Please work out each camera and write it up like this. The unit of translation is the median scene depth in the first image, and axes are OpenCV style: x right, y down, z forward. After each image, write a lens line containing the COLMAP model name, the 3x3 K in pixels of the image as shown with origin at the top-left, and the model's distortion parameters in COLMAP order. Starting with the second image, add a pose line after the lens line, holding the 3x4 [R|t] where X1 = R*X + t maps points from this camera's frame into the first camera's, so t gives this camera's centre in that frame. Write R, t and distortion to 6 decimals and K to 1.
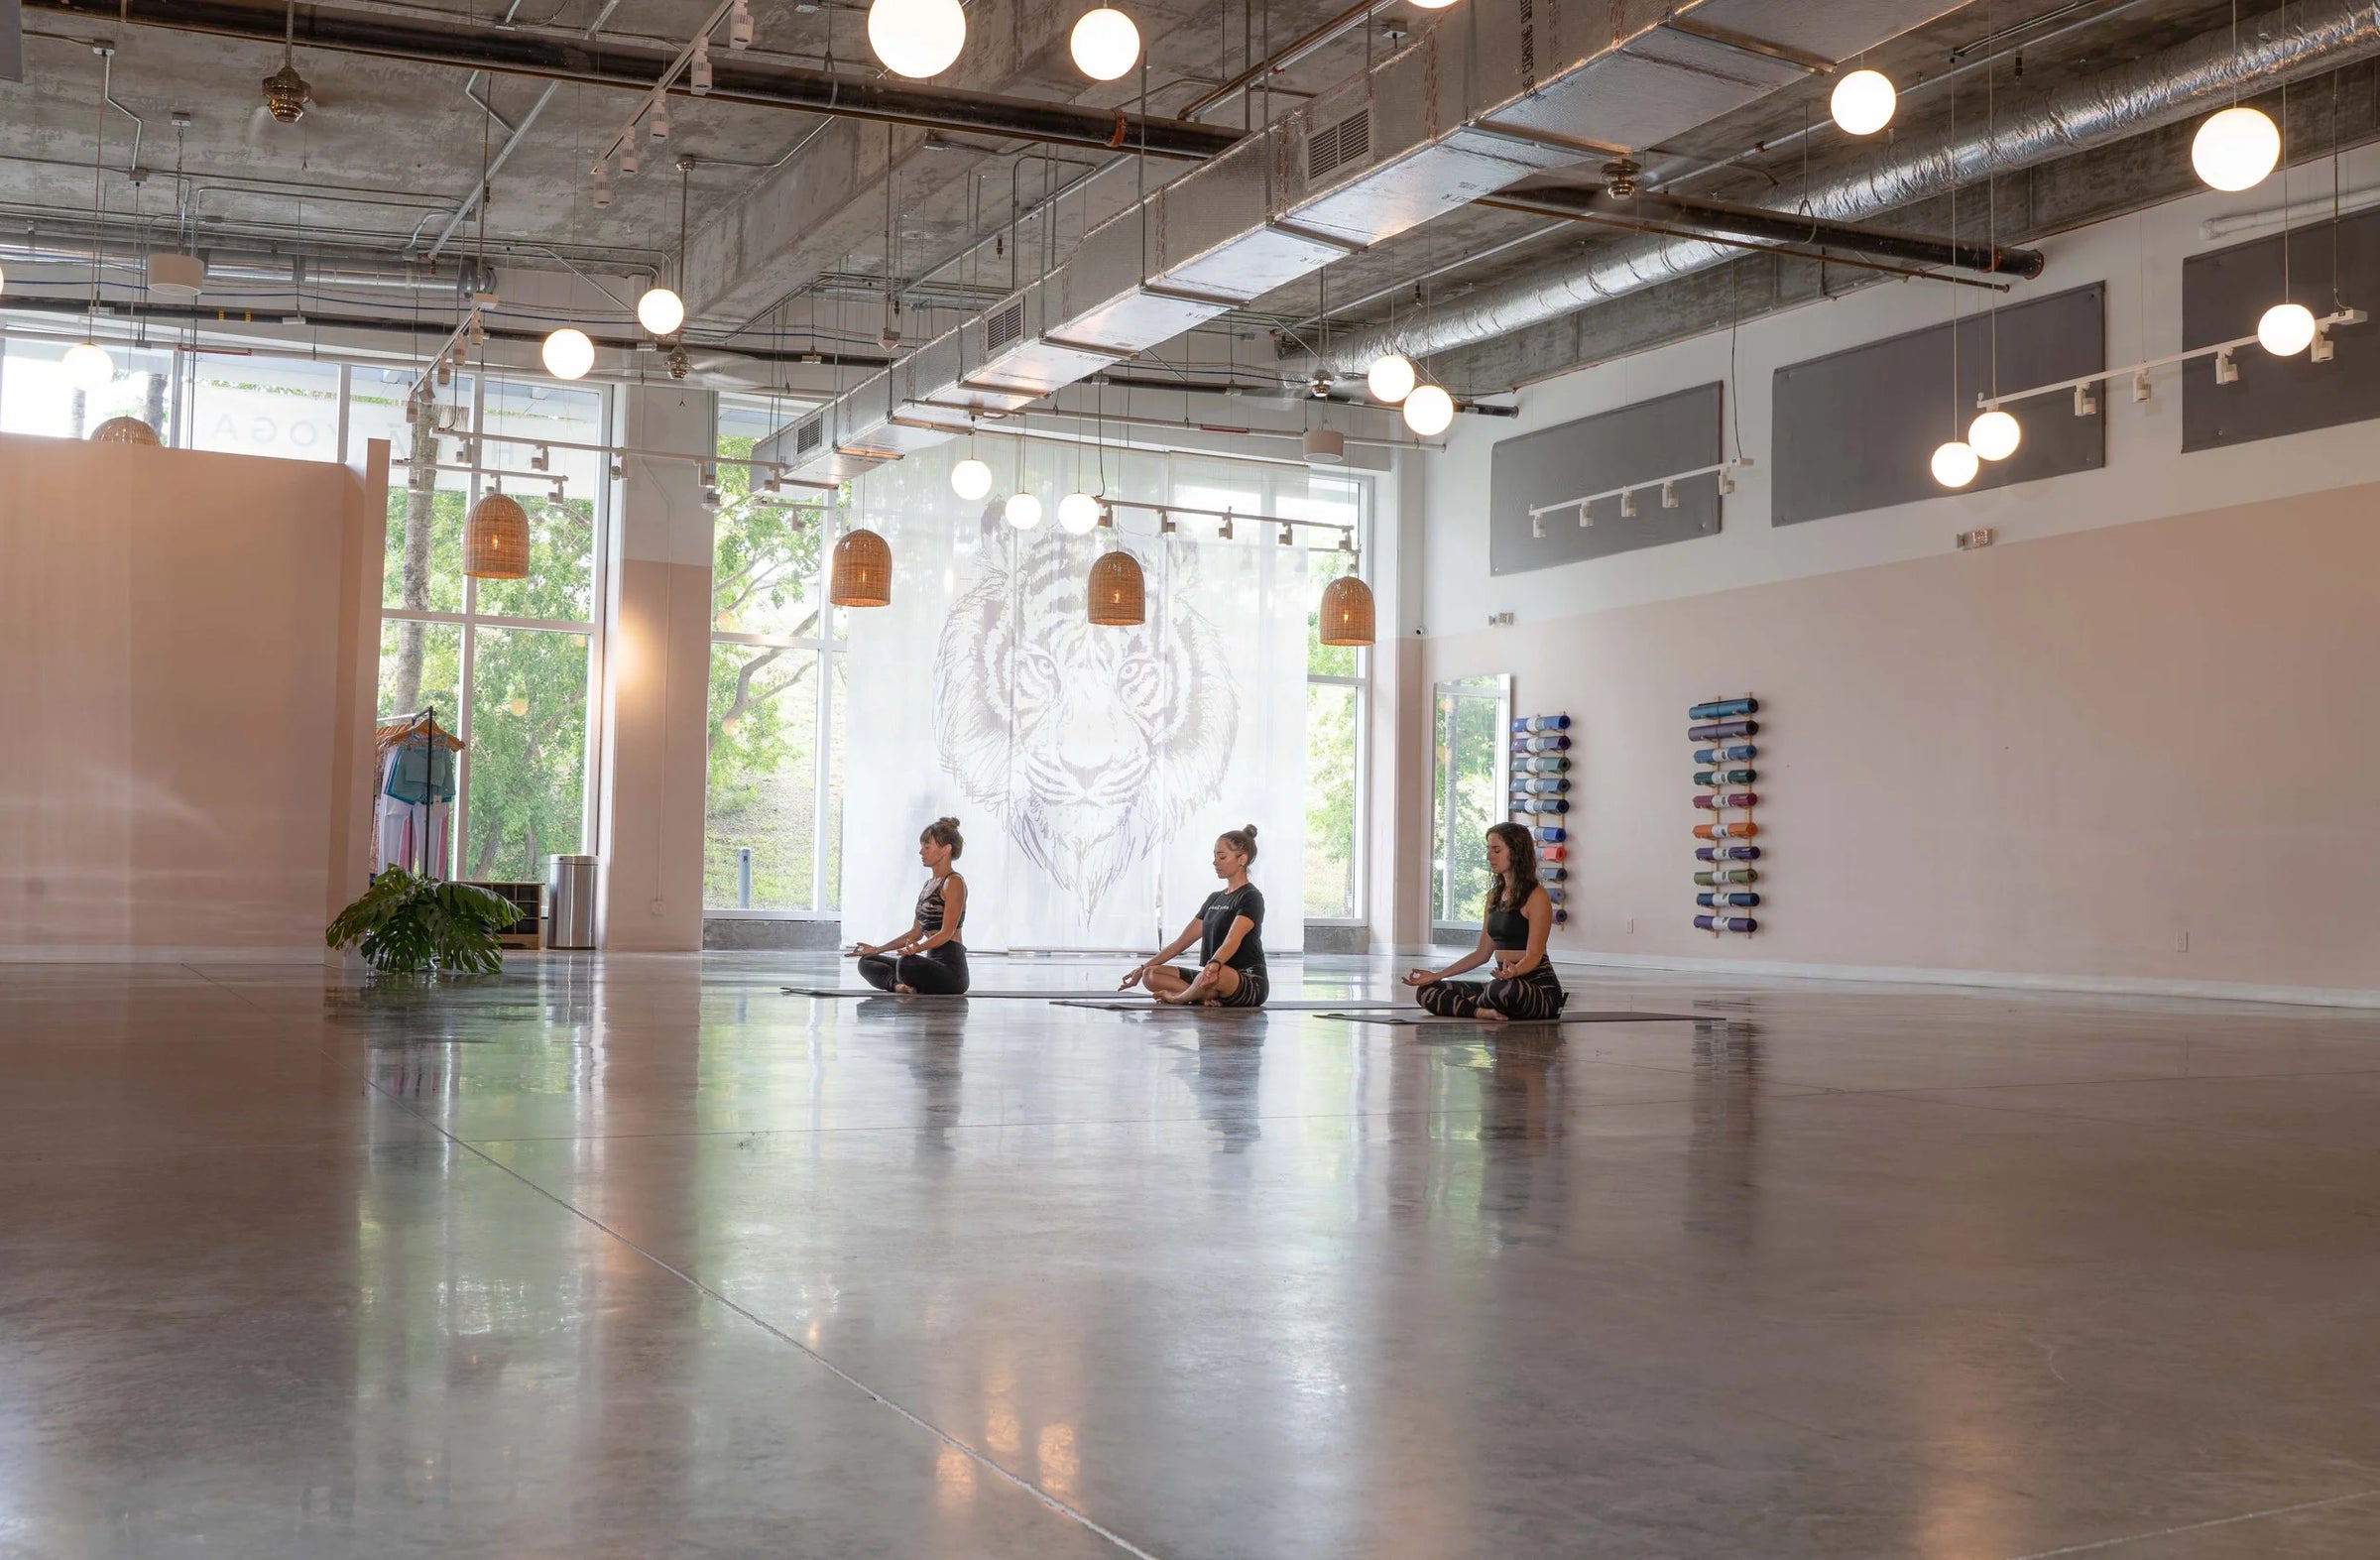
lens RADIAL K [[2152.1, 0, 1190.0], [0, 2152.1, 780.0], [0, 0, 1]] dist [-0.055886, 0.015851]
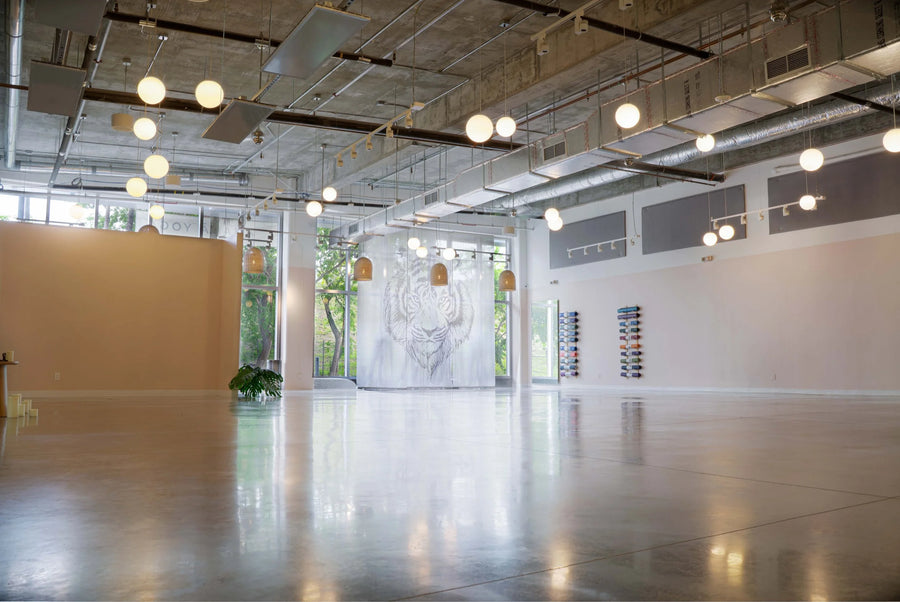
lens RADIAL K [[721.9, 0, 450.0], [0, 721.9, 301.0], [0, 0, 1]] dist [-0.080584, 0.006340]
pose [[0.996596, -0.011127, 0.081687, -0.116948], [0.014593, 0.999012, -0.041966, -0.004124], [-0.081139, 0.043015, 0.995774, -0.081203]]
